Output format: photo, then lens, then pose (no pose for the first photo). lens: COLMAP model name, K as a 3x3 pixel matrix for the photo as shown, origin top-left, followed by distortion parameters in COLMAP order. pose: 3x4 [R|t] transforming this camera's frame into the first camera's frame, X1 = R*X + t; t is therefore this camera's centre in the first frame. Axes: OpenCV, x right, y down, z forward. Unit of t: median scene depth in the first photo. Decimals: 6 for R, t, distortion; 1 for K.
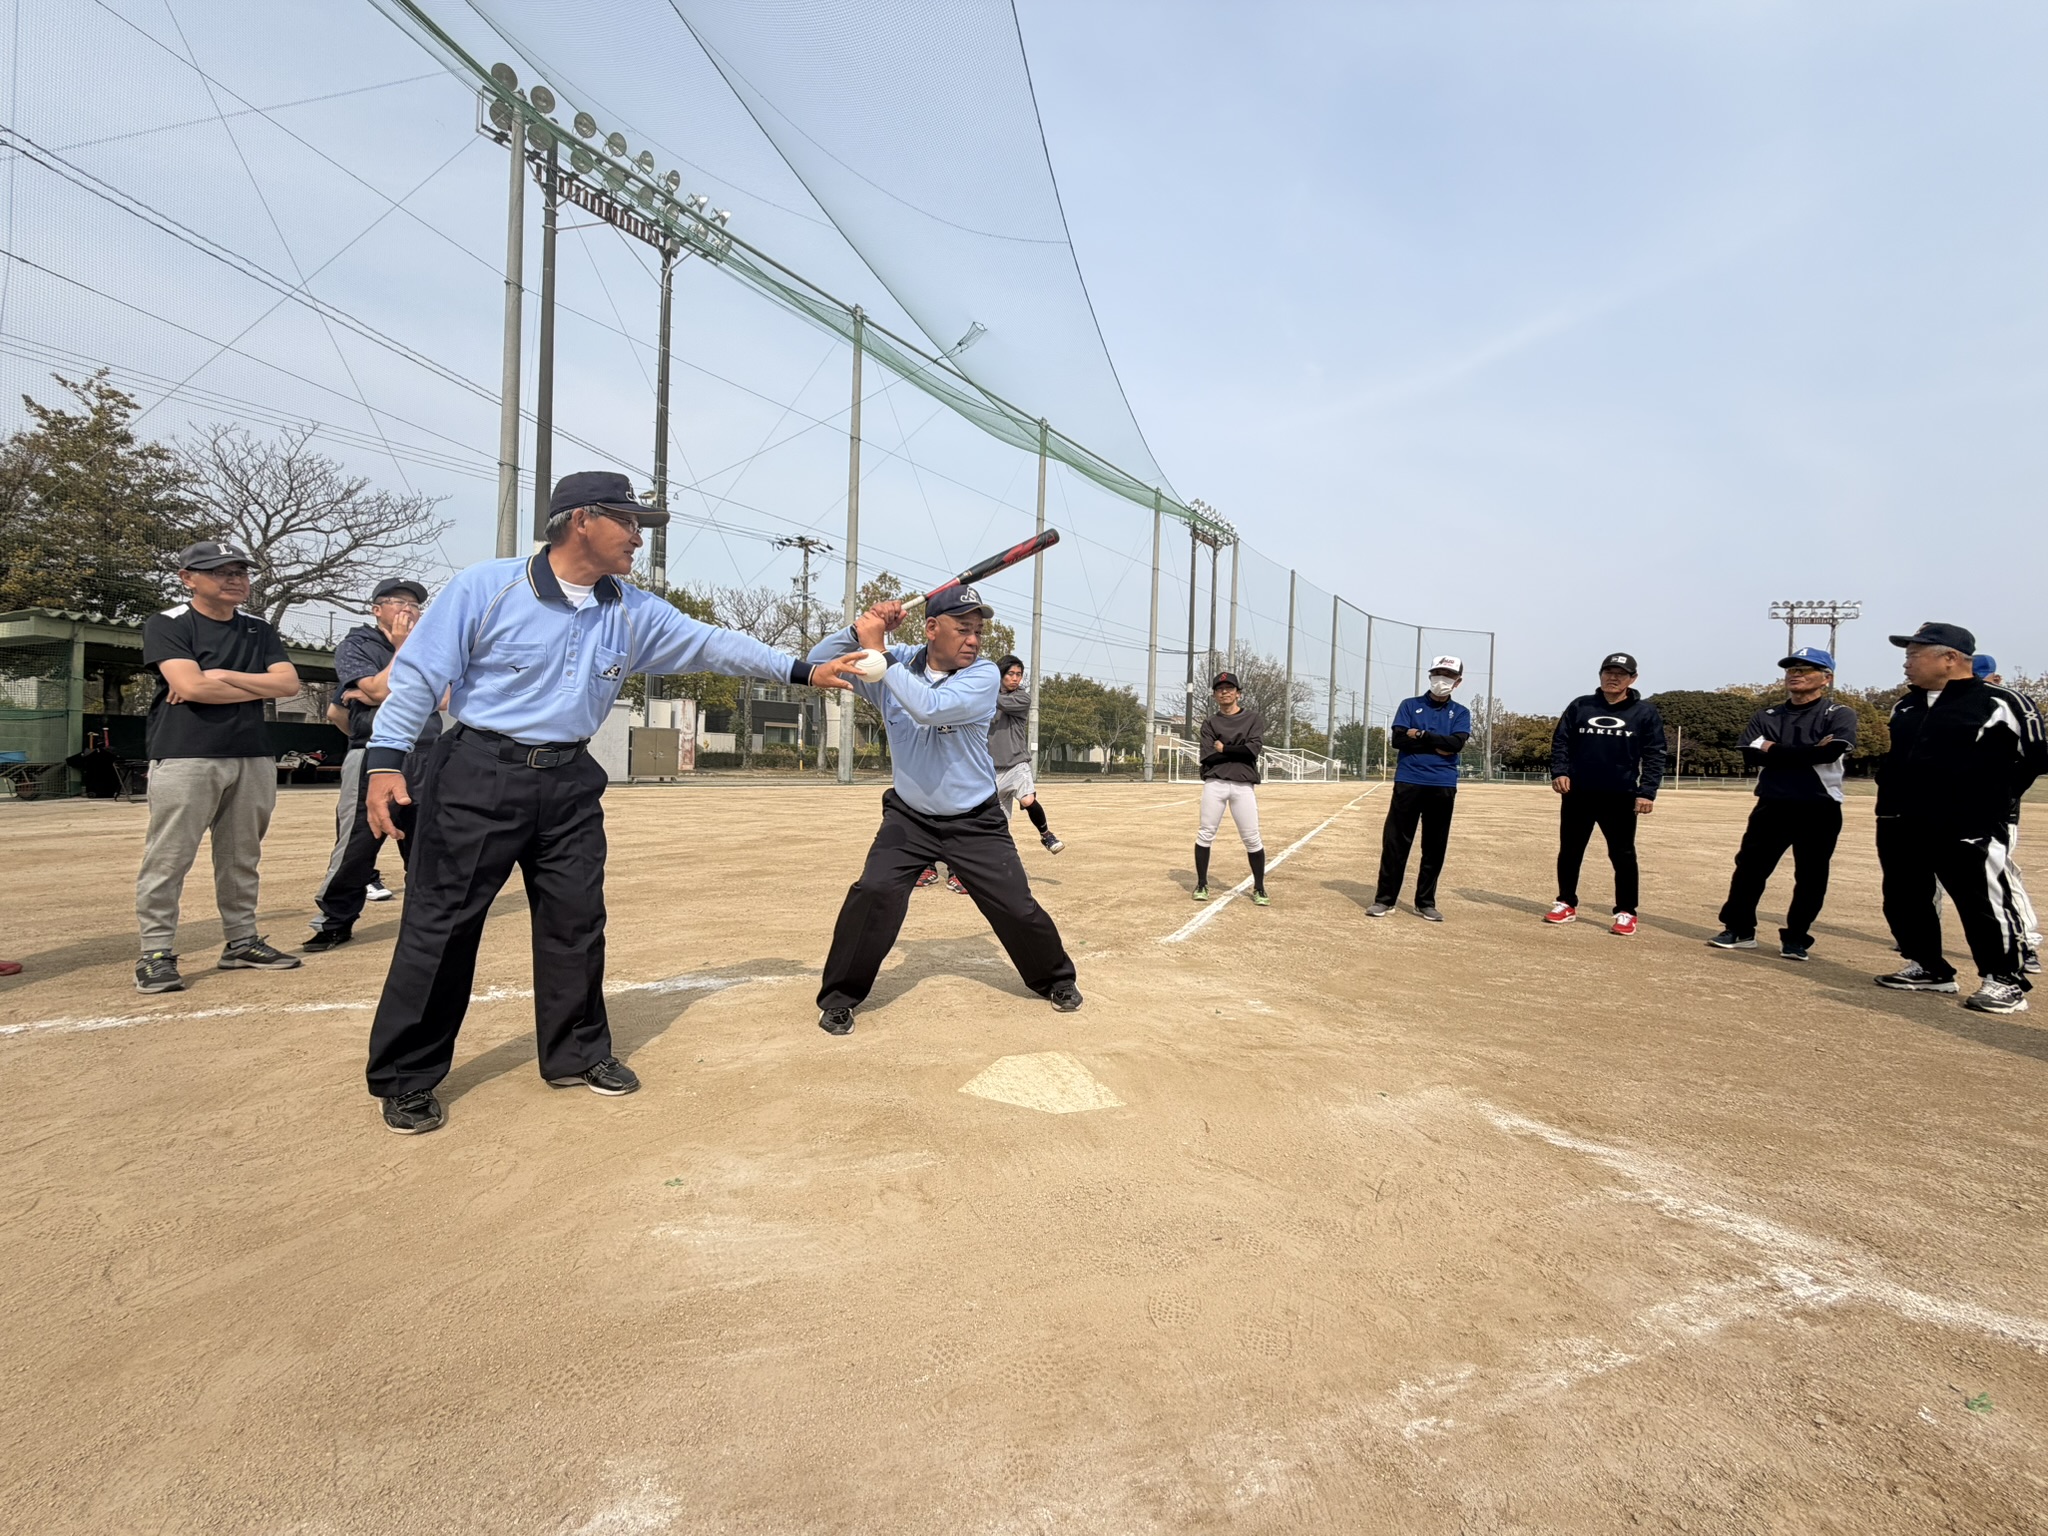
lens RADIAL K [[814.6, 0, 1016.3], [0, 814.6, 760.4], [0, 0, 1]] dist [-0.001088, -0.000299]
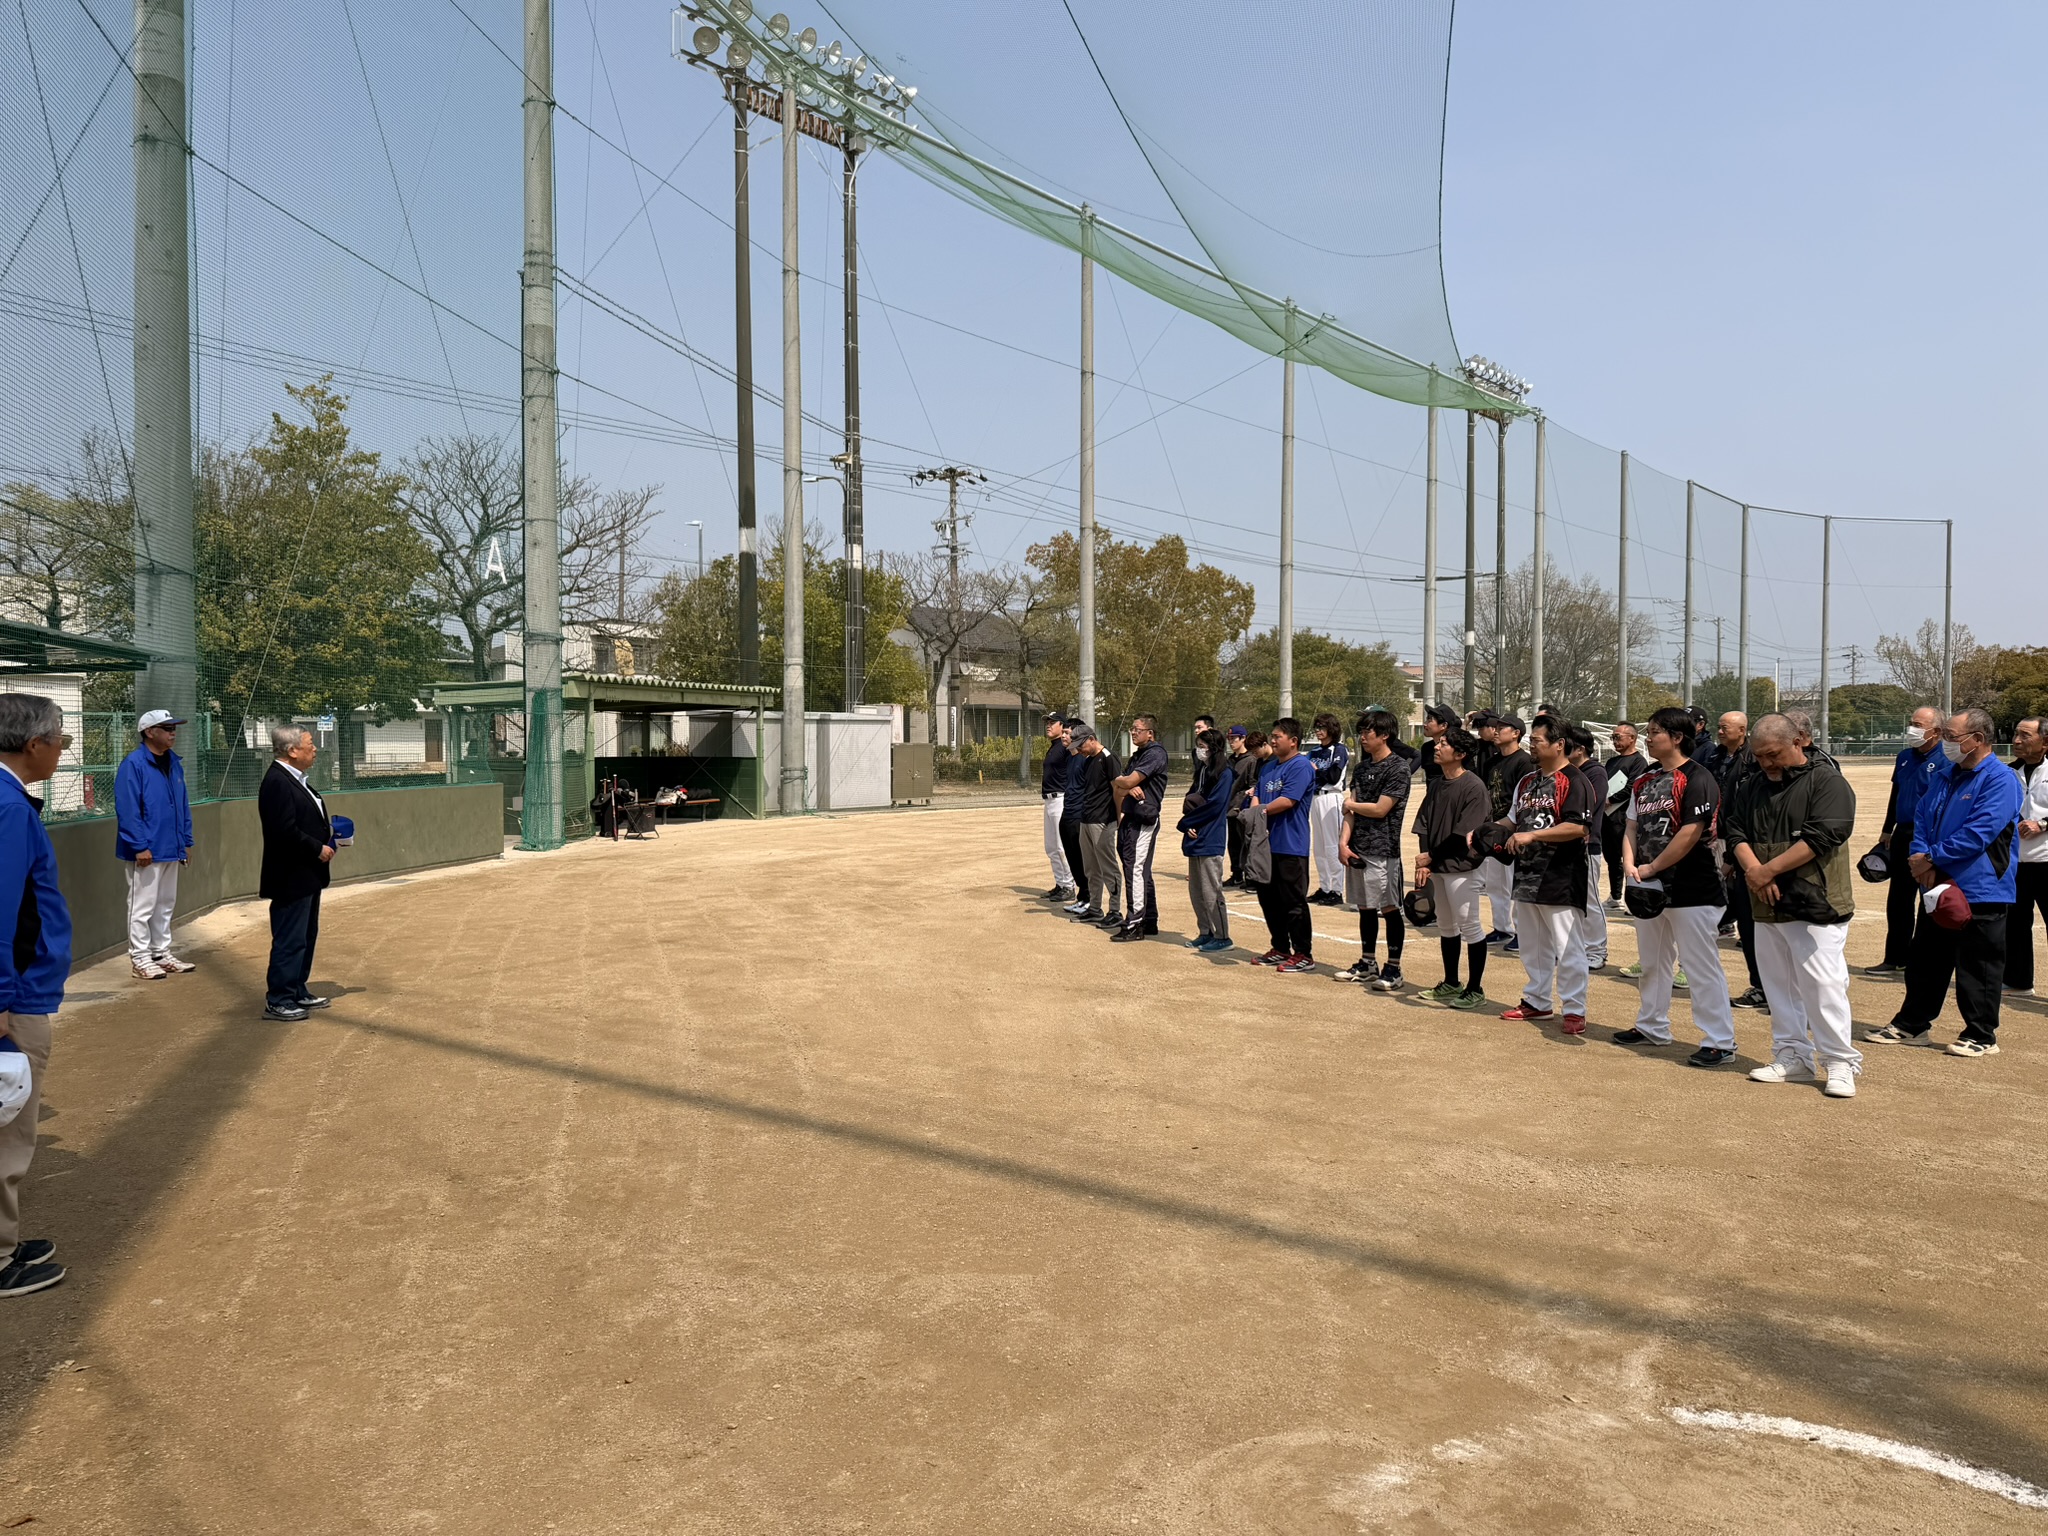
lens RADIAL K [[1444.6, 0, 1024.0], [0, 1444.6, 768.0], [0, 0, 1]] dist [0.184865, -0.378552]
pose [[0.998312, -0.034325, -0.046859, -0.129962], [0.035108, 0.999256, 0.015986, -0.018057], [0.046275, -0.017605, 0.998774, -0.292468]]
